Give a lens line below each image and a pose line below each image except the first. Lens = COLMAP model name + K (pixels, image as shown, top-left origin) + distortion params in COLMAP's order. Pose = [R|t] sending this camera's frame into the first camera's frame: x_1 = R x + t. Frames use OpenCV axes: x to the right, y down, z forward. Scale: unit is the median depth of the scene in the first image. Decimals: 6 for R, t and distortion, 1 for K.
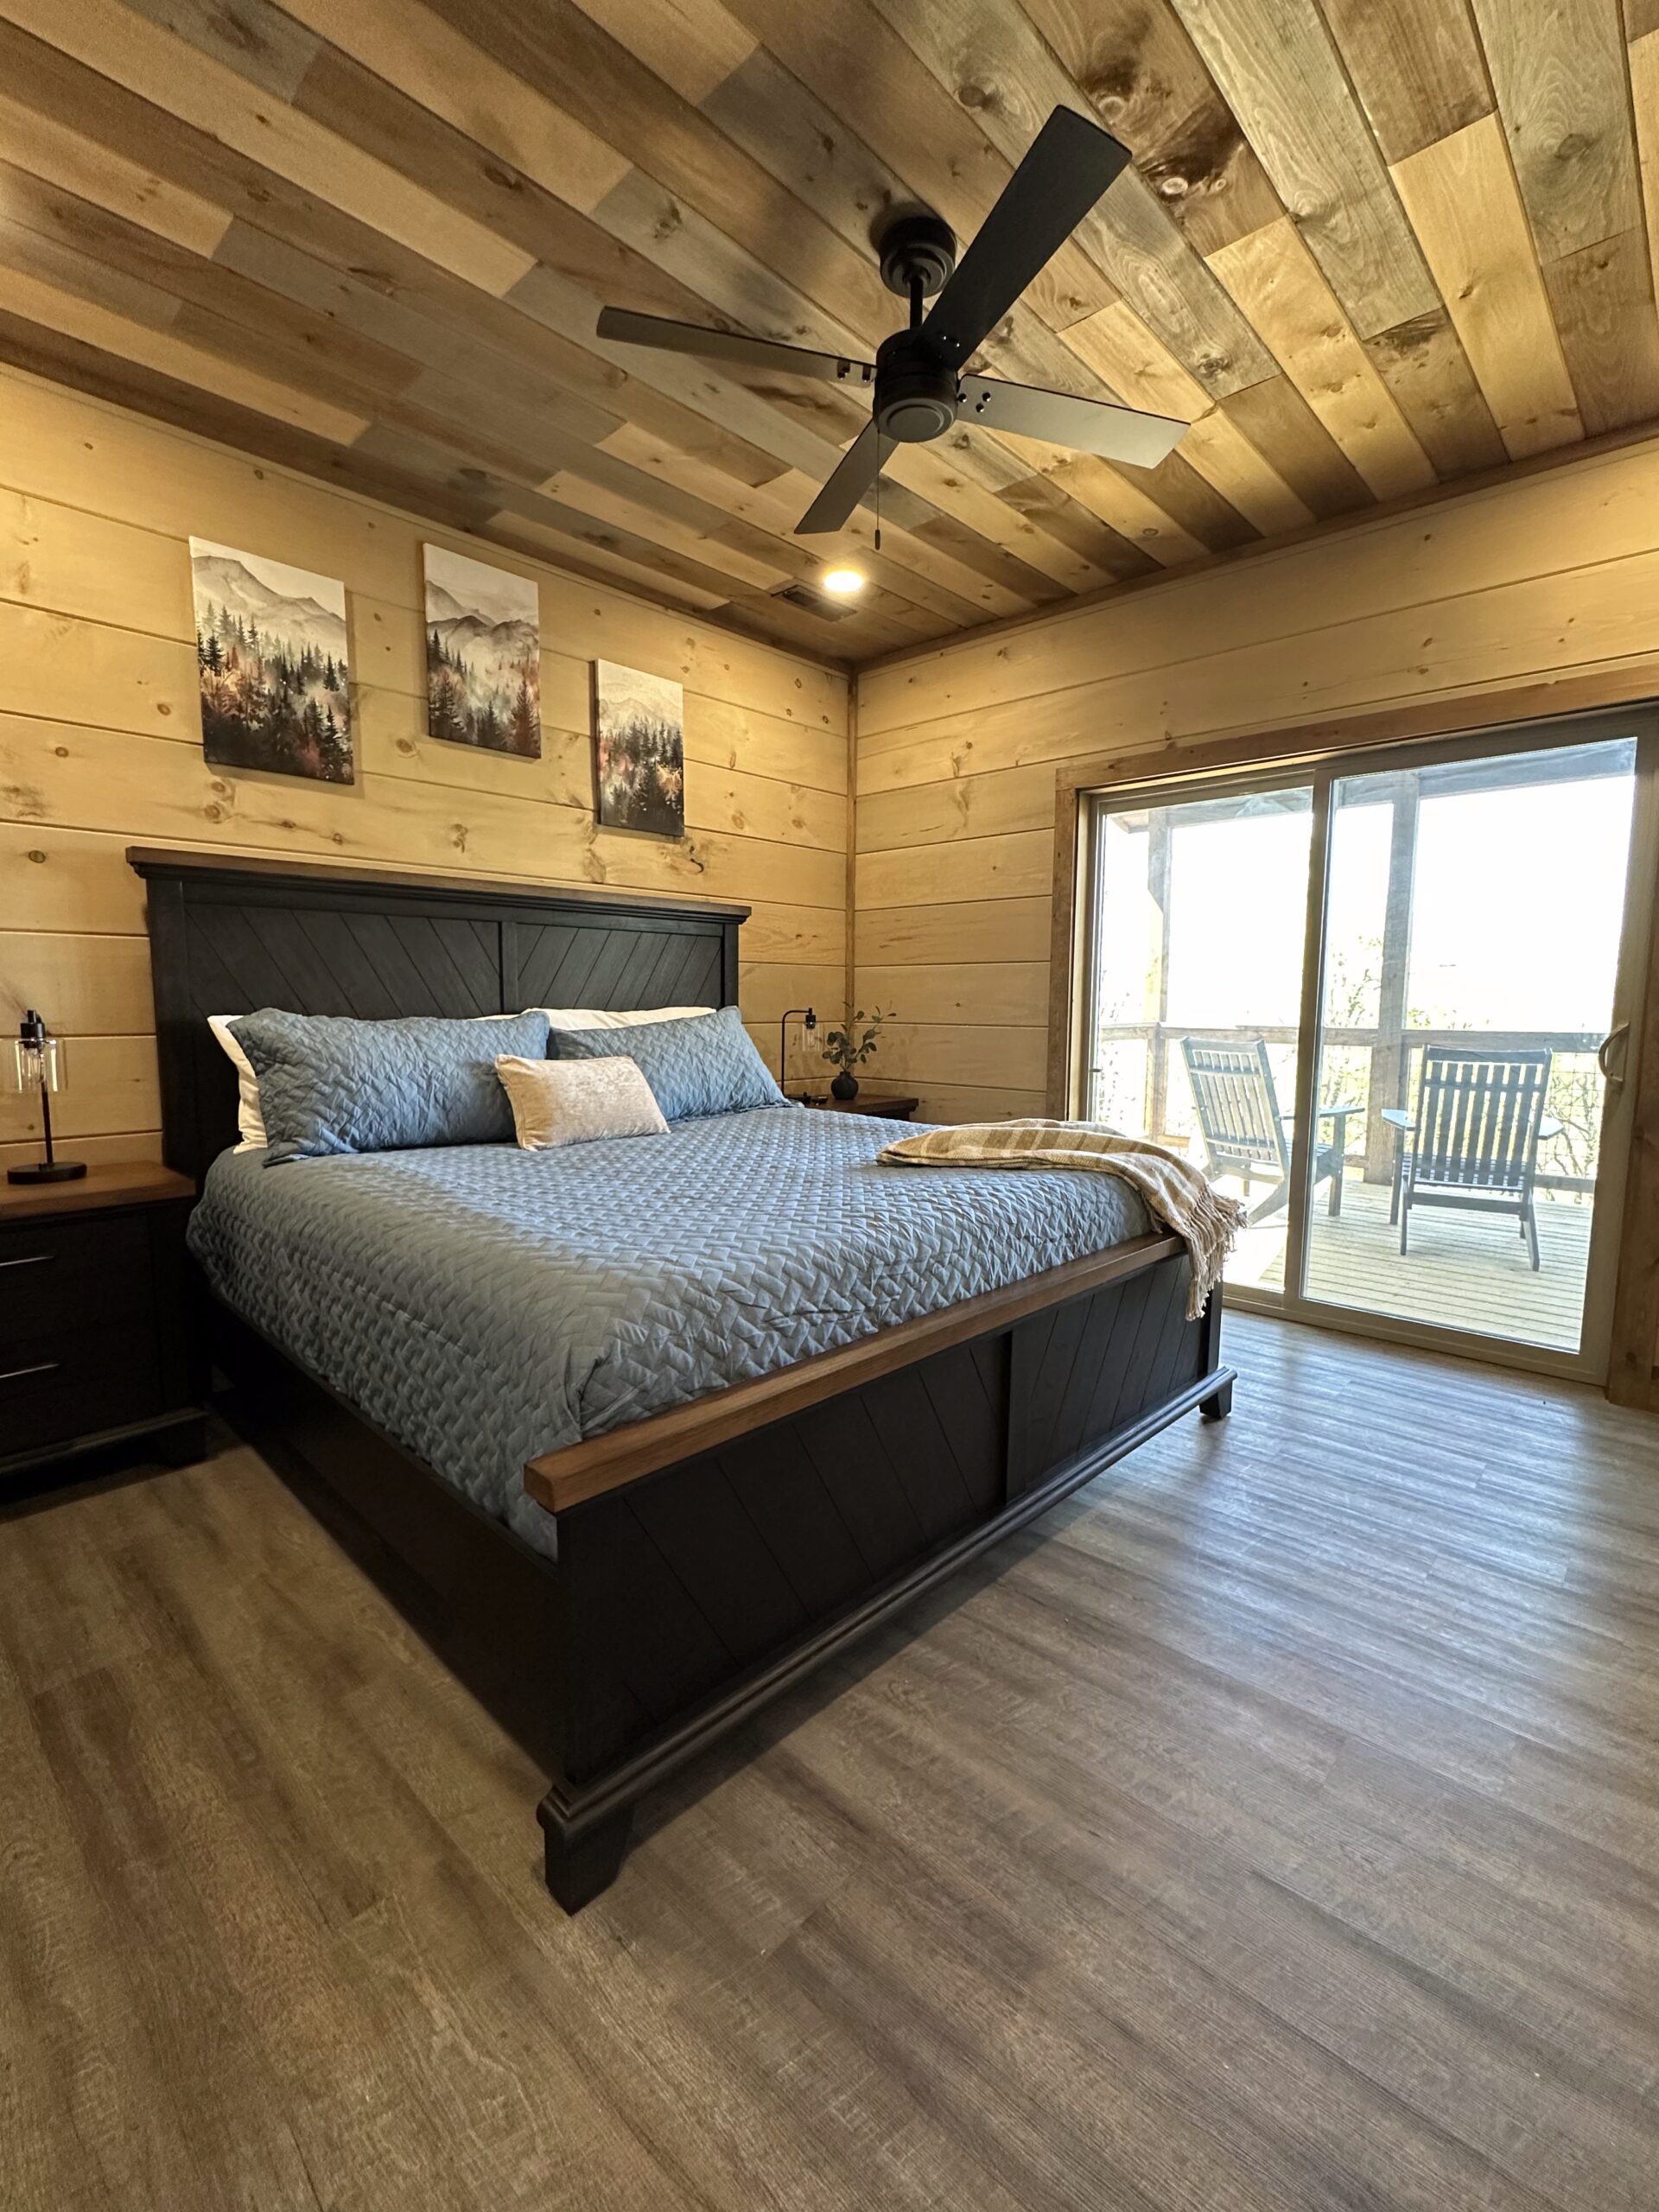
lens RADIAL K [[952.8, 0, 825.6], [0, 952.8, 1103.0], [0, 0, 1]] dist [0.000937, 0.000337]
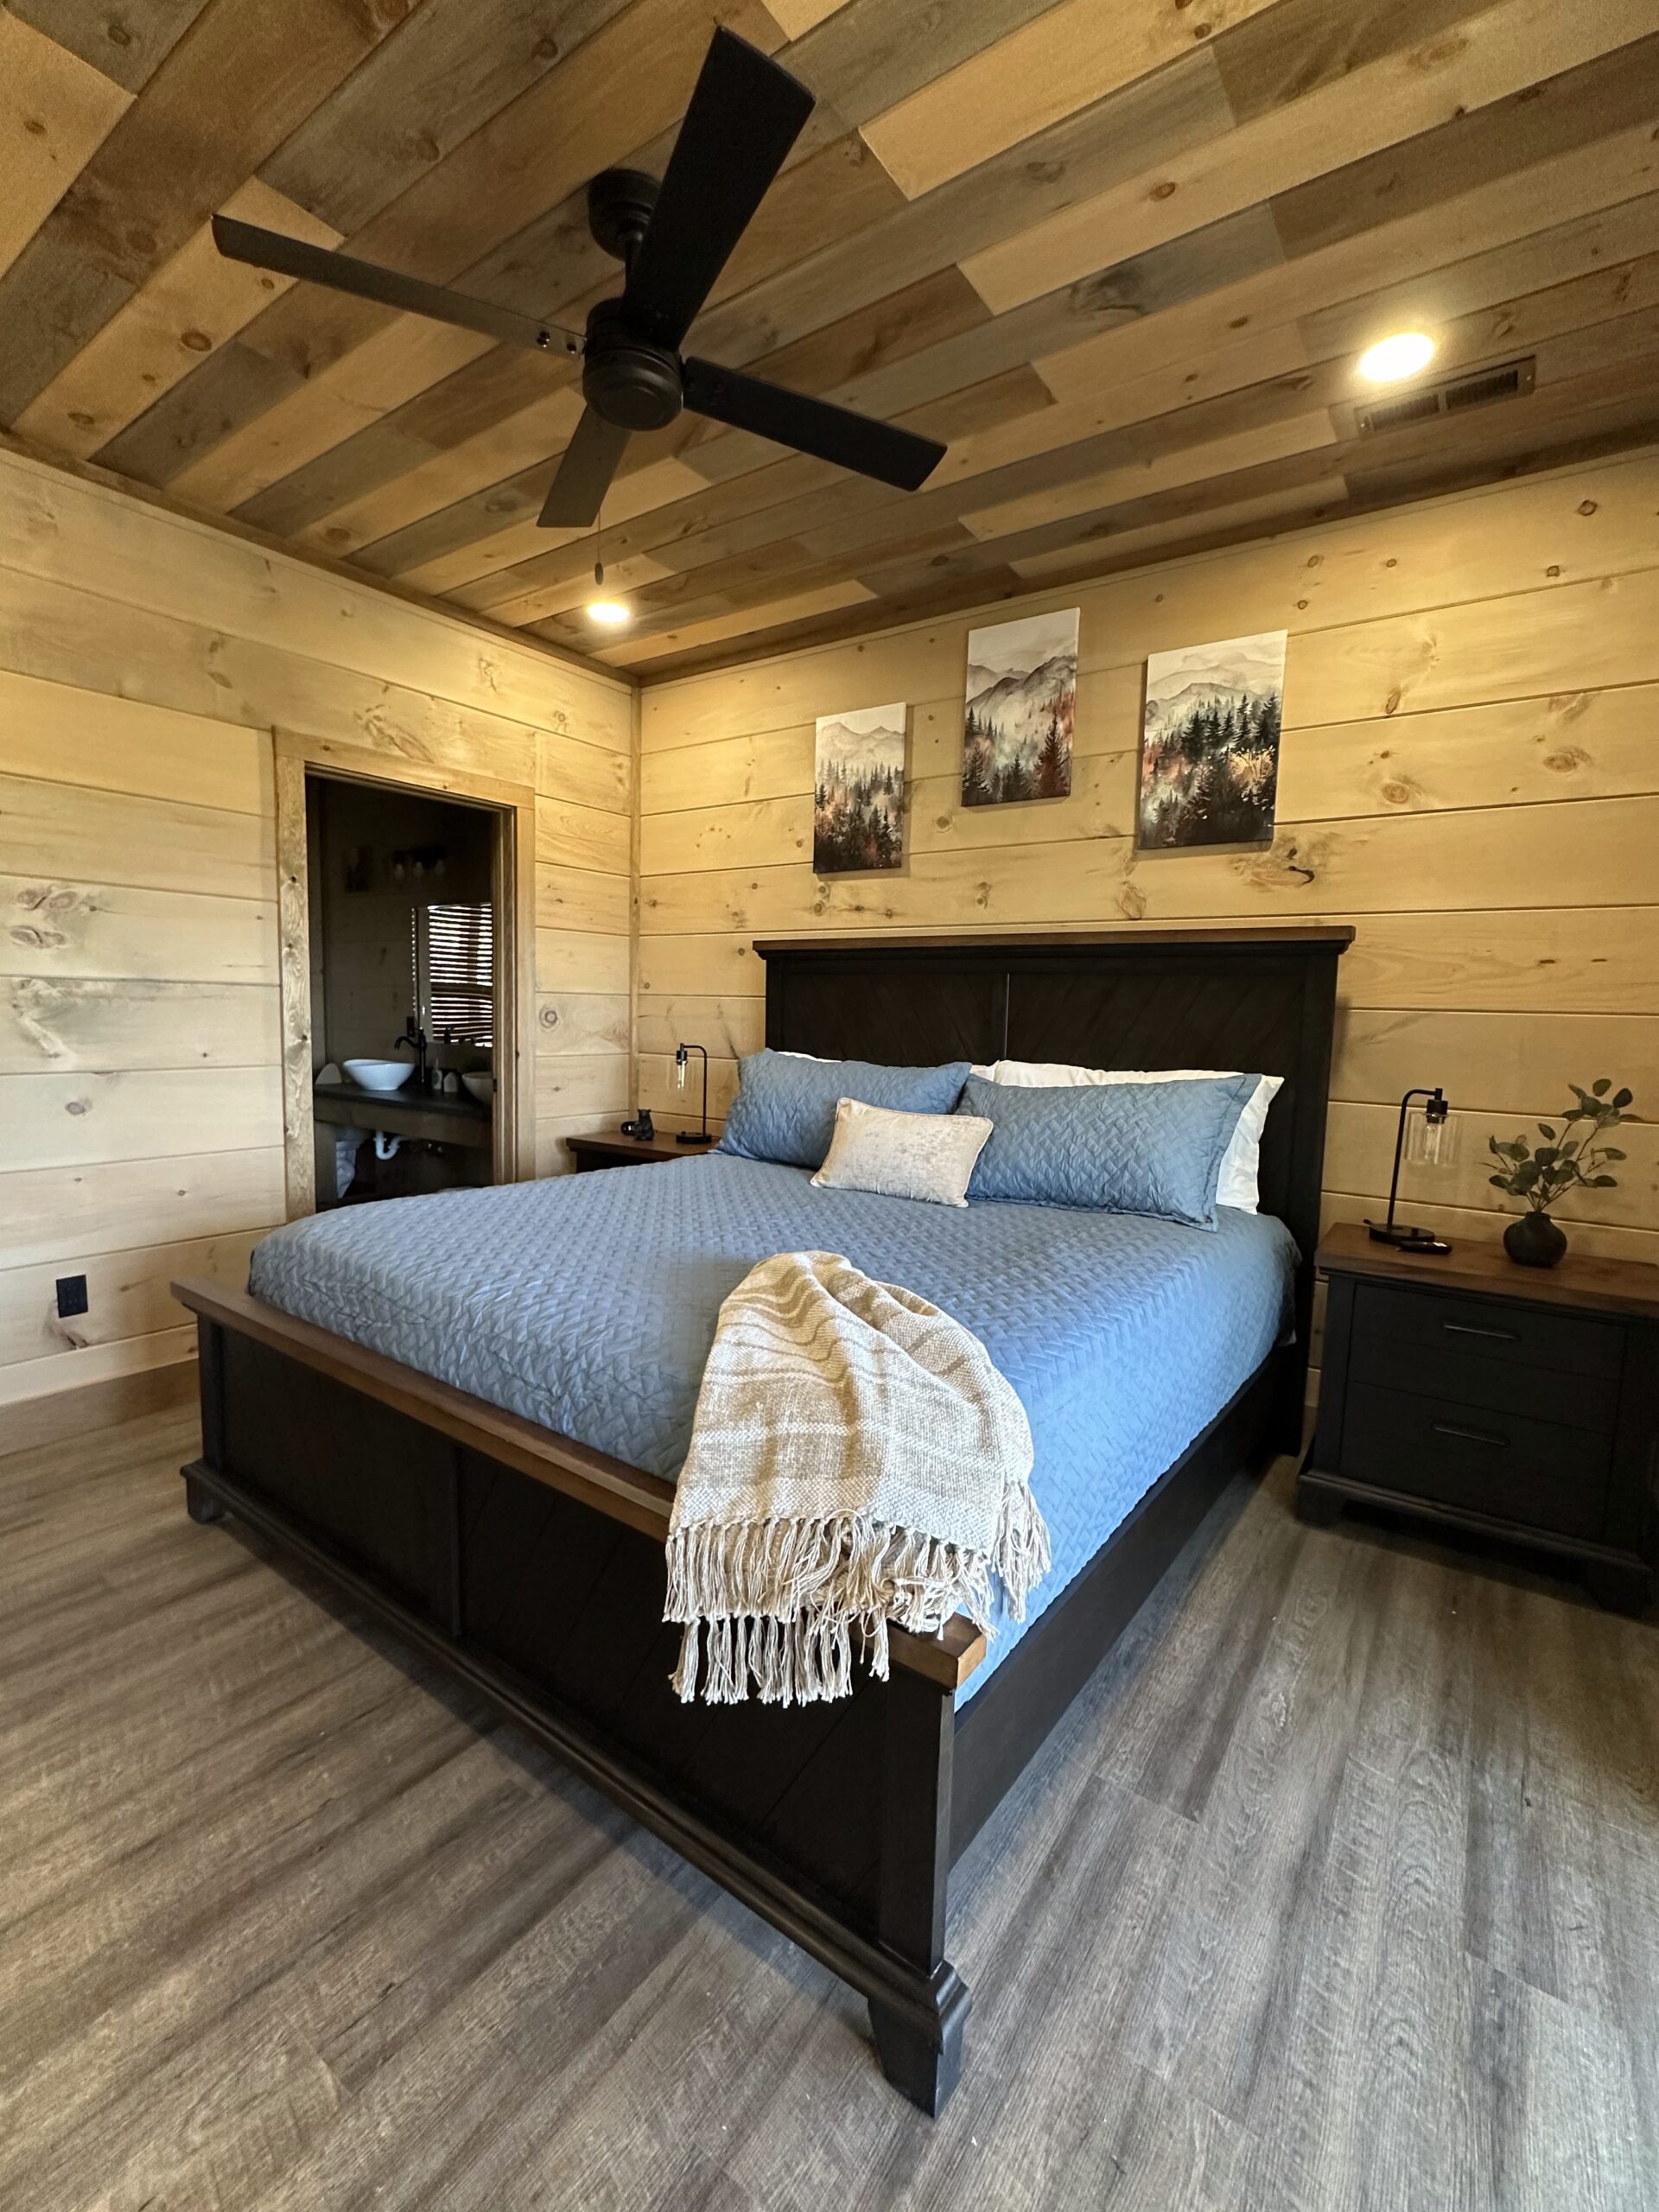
lens RADIAL K [[952.8, 0, 824.1], [0, 952.8, 1103.9], [0, 0, 1]] dist [0.000937, 0.000337]
pose [[0.143074, 0.097583, -0.984890, 0.647902], [-0.133731, 0.987907, 0.078455, -0.110000], [0.980635, 0.120486, 0.154394, 0.694895]]
